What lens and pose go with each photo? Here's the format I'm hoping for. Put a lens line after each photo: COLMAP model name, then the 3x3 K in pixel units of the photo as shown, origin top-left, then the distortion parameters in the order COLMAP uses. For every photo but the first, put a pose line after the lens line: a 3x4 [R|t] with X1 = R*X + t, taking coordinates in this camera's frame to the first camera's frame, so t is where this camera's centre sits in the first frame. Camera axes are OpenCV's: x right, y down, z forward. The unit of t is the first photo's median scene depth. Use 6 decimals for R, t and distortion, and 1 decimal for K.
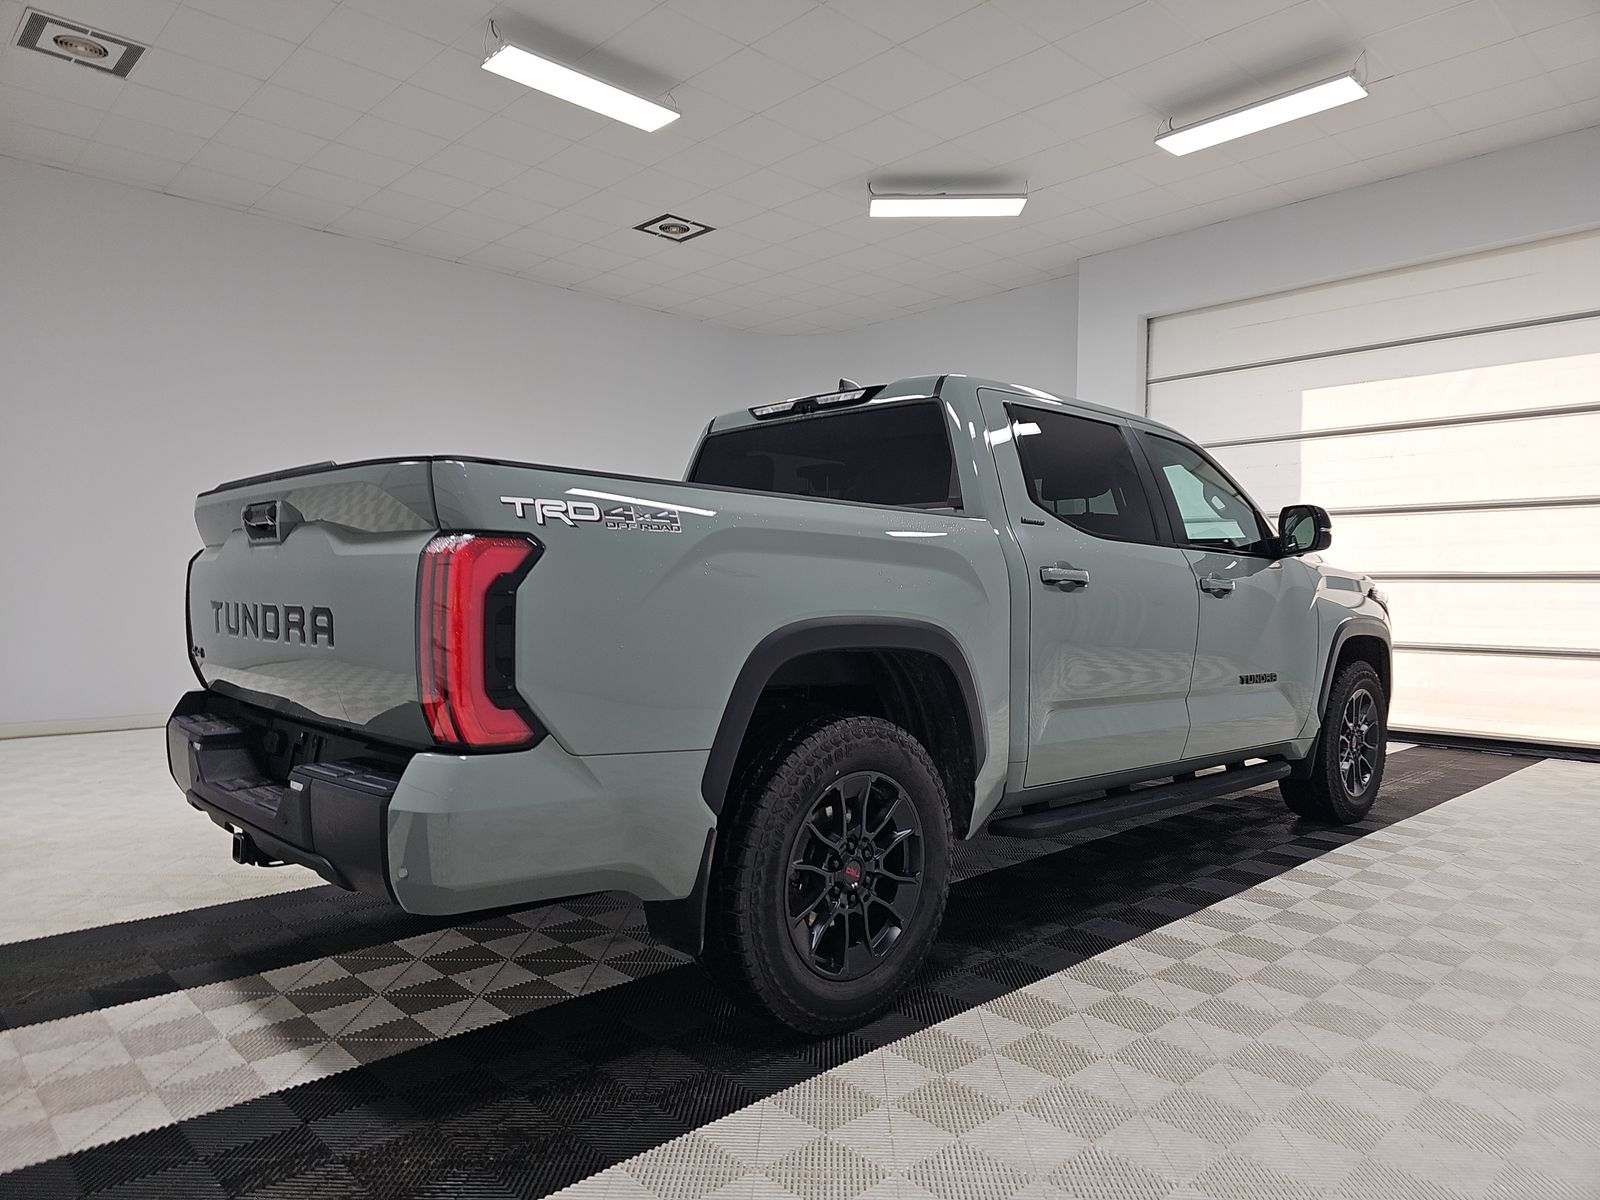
lens RADIAL K [[1046.2, 0, 800.0], [0, 1046.2, 600.0], [0, 0, 1]] dist [0.017413, 0.000810]
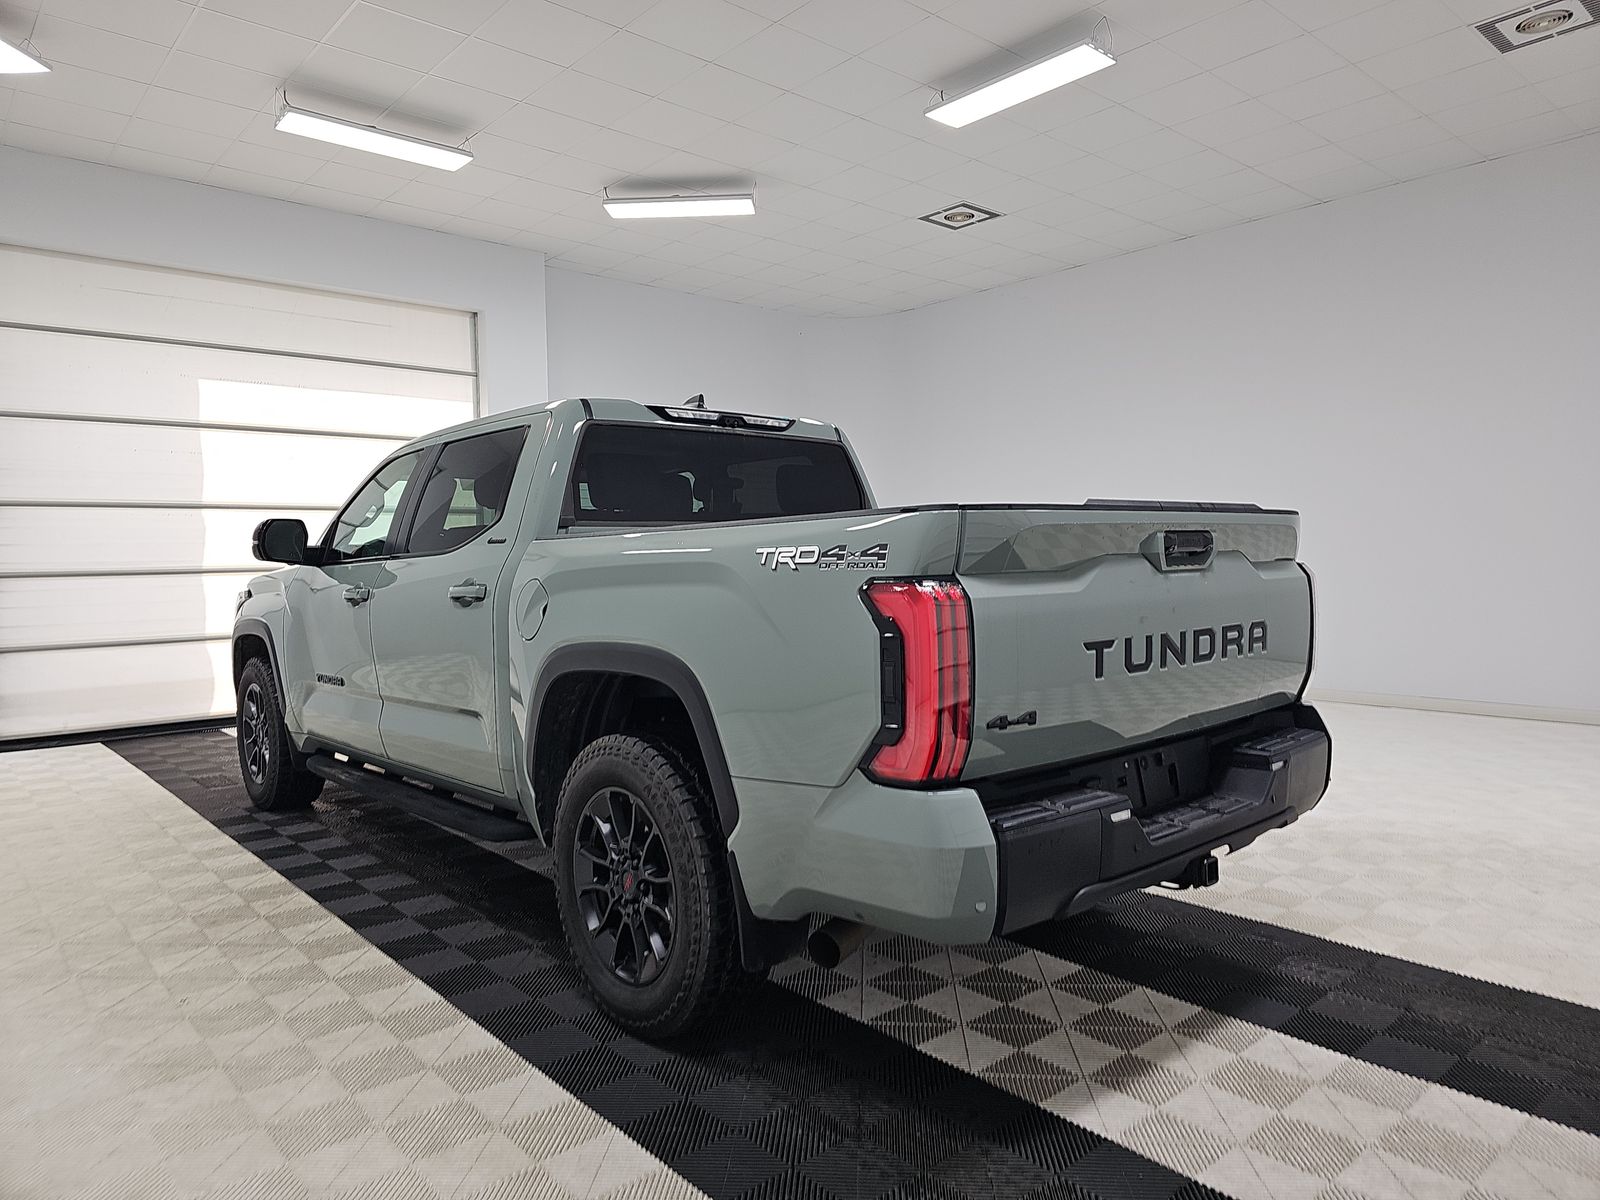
lens RADIAL K [[1056.3, 0, 830.8], [0, 1056.3, 536.2], [0, 0, 1]] dist [0.003120, -0.000507]
pose [[0.030268, 0.010449, 0.999487, -1.579607], [0.029292, 0.999507, -0.011336, -0.087252], [-0.999113, 0.029620, 0.029947, 1.336884]]
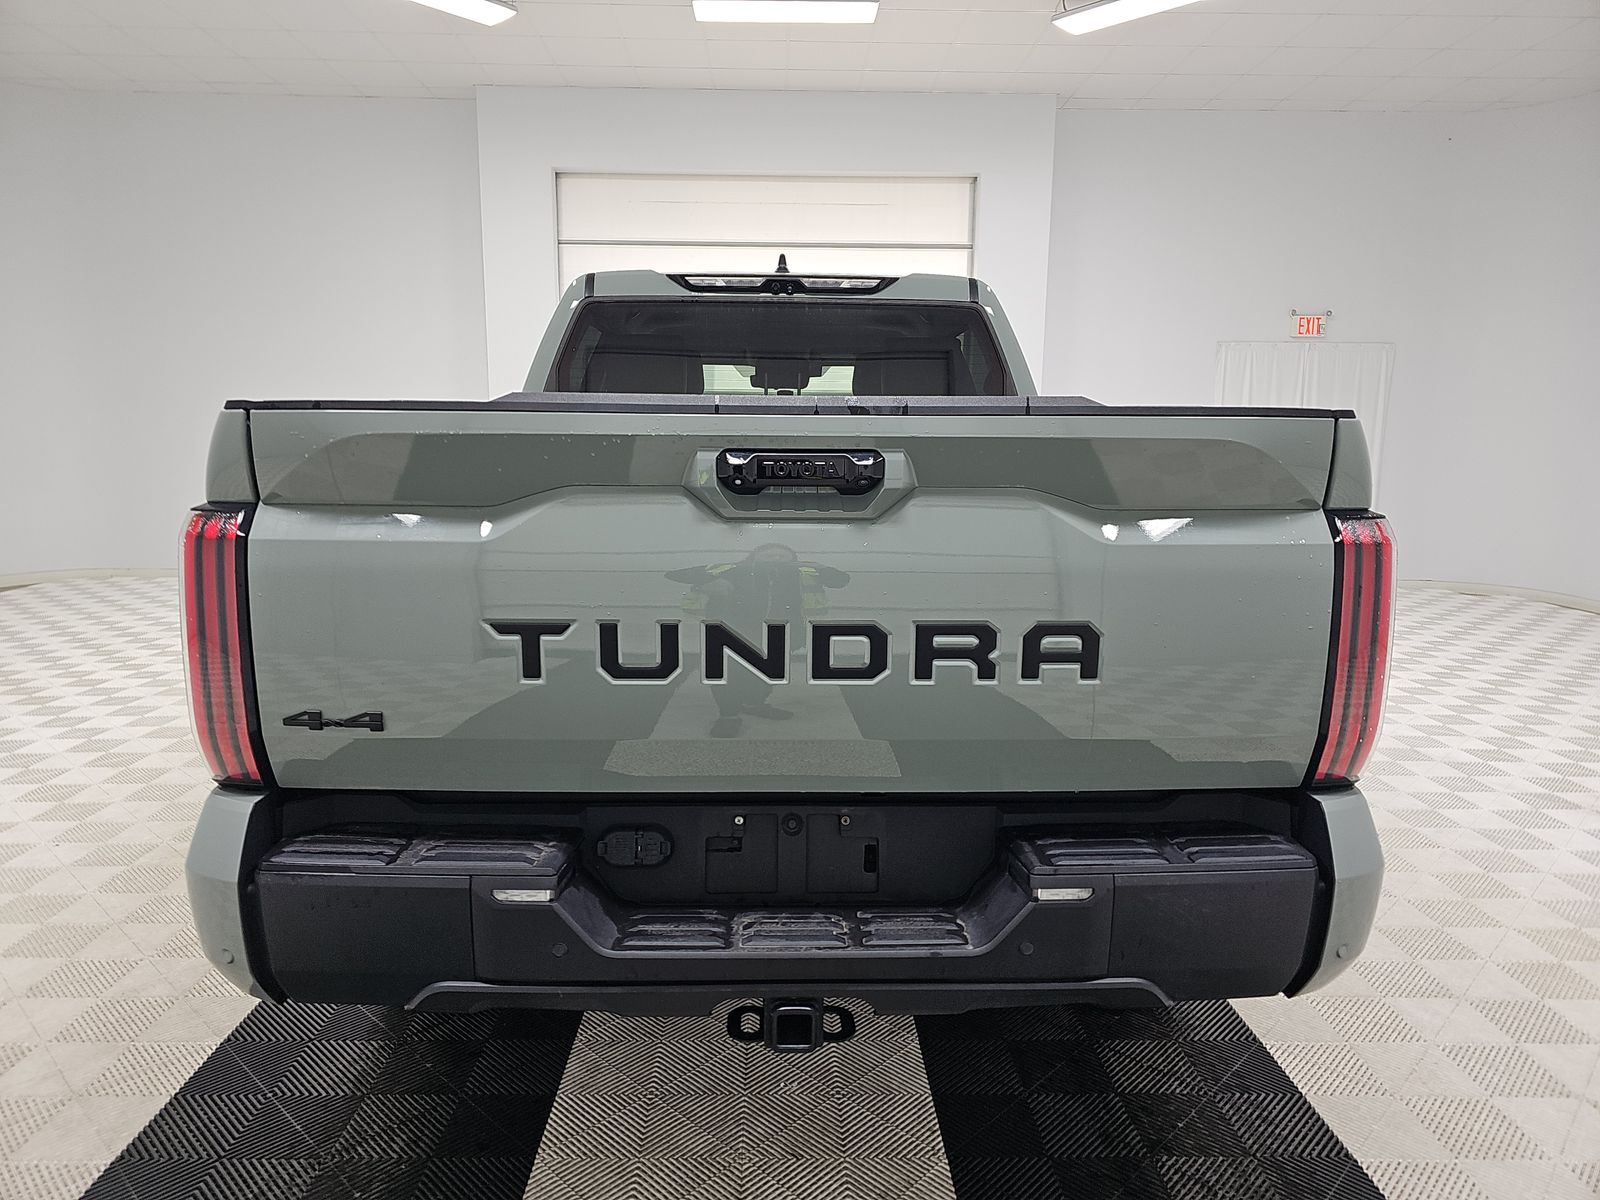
lens RADIAL K [[1053.6, 0, 800.0], [0, 1053.6, 600.0], [0, 0, 1]] dist [0.004947, 0.000472]
pose [[0.680161, -0.112347, 0.724403, -0.944548], [0.006635, 0.989089, 0.147167, -0.095027], [-0.733033, -0.095291, 0.673485, 0.619313]]
